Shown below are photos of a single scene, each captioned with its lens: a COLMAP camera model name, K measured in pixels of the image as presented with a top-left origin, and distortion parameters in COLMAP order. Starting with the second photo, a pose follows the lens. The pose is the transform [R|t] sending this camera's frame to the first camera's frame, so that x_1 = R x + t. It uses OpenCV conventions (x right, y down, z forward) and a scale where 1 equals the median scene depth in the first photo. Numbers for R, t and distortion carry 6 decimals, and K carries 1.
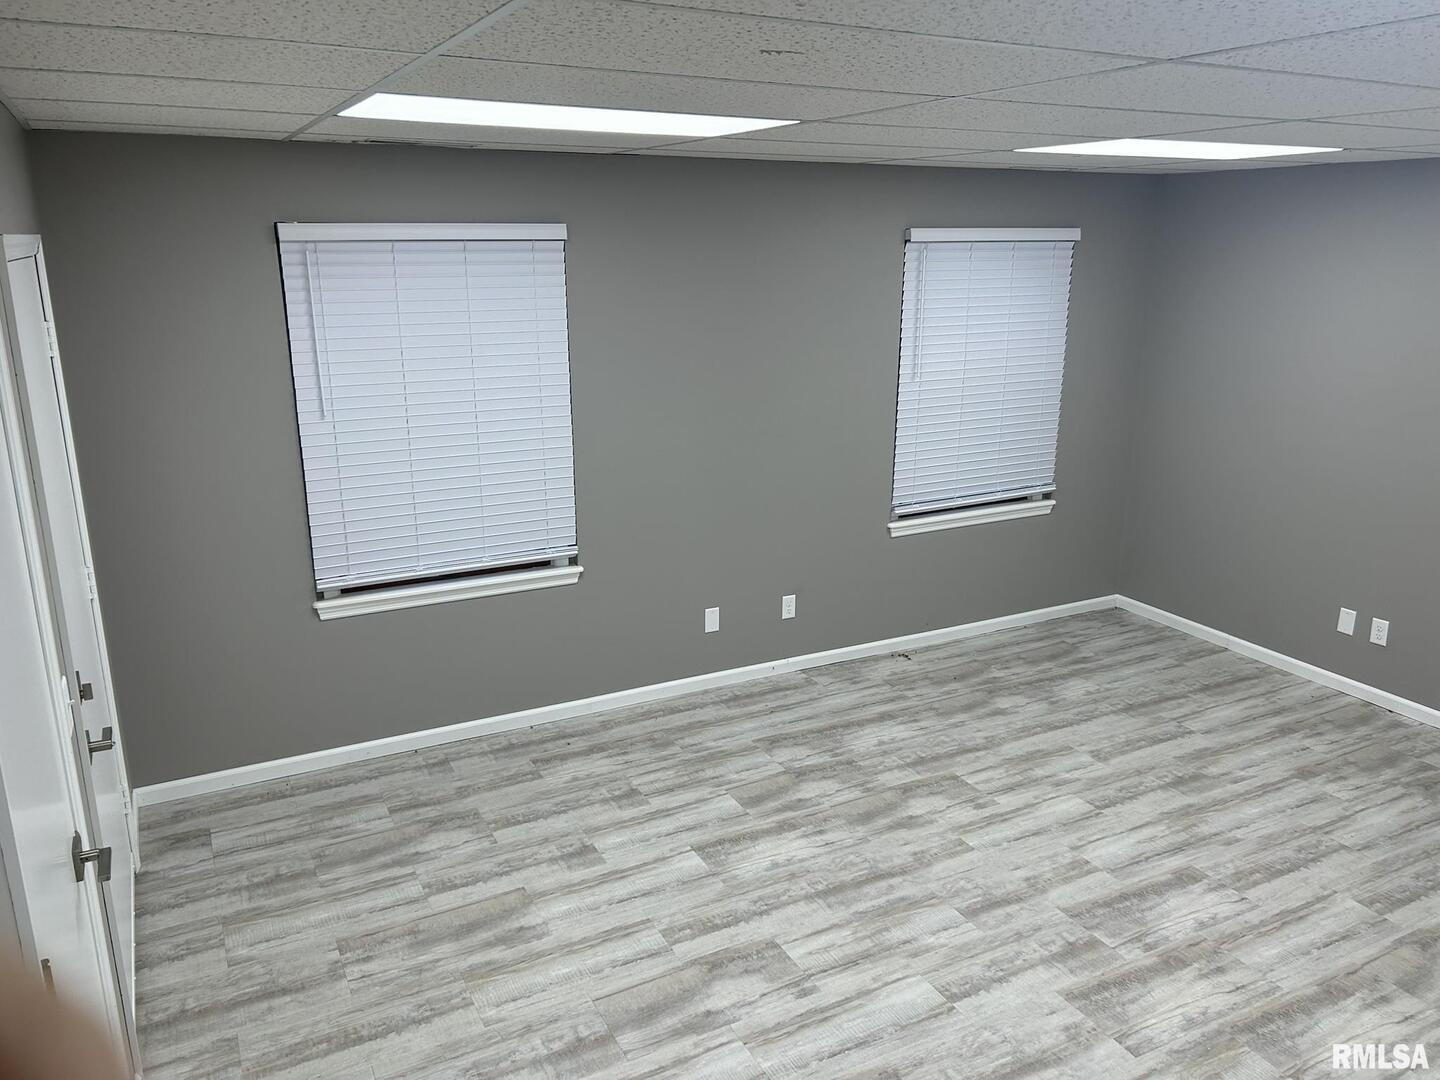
lens RADIAL K [[1084.7, 0, 708.4], [0, 1084.7, 541.8], [0, 0, 1]] dist [0.003164, -0.000283]
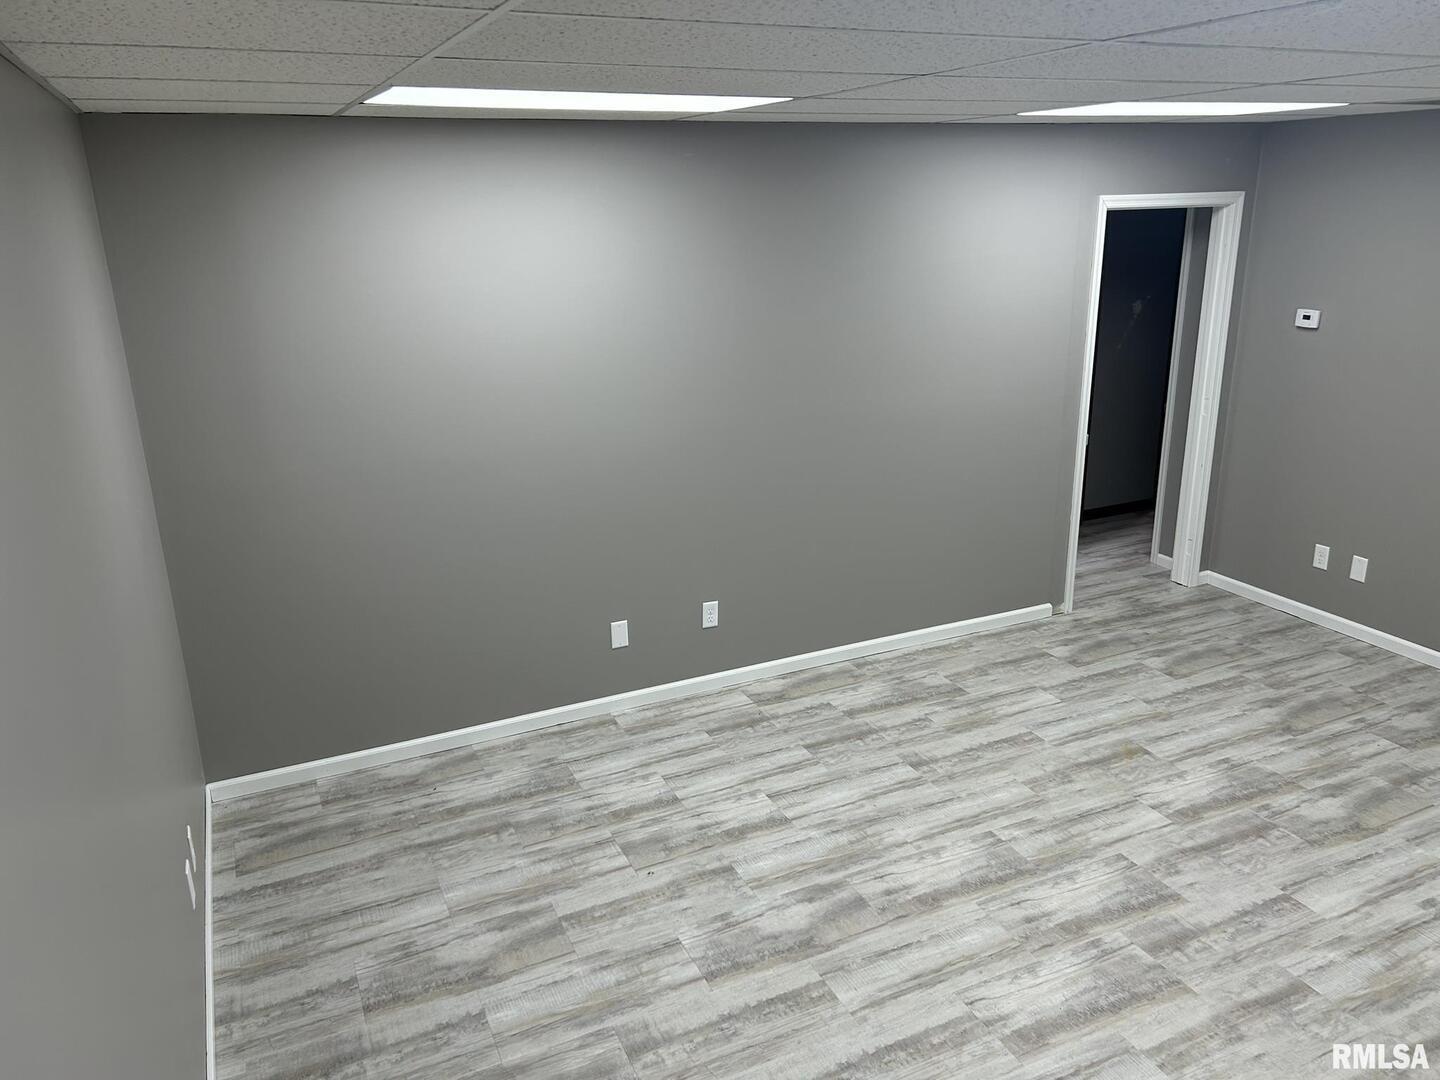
lens RADIAL K [[1116.5, 0, 728.6], [0, 1116.5, 518.8], [0, 0, 1]] dist [0.045760, -0.031856]
pose [[-0.999462, 0.010775, 0.030967, 0.701617], [0.025537, 0.848181, 0.529091, -0.486250], [-0.020565, 0.529597, -0.848000, 1.668793]]
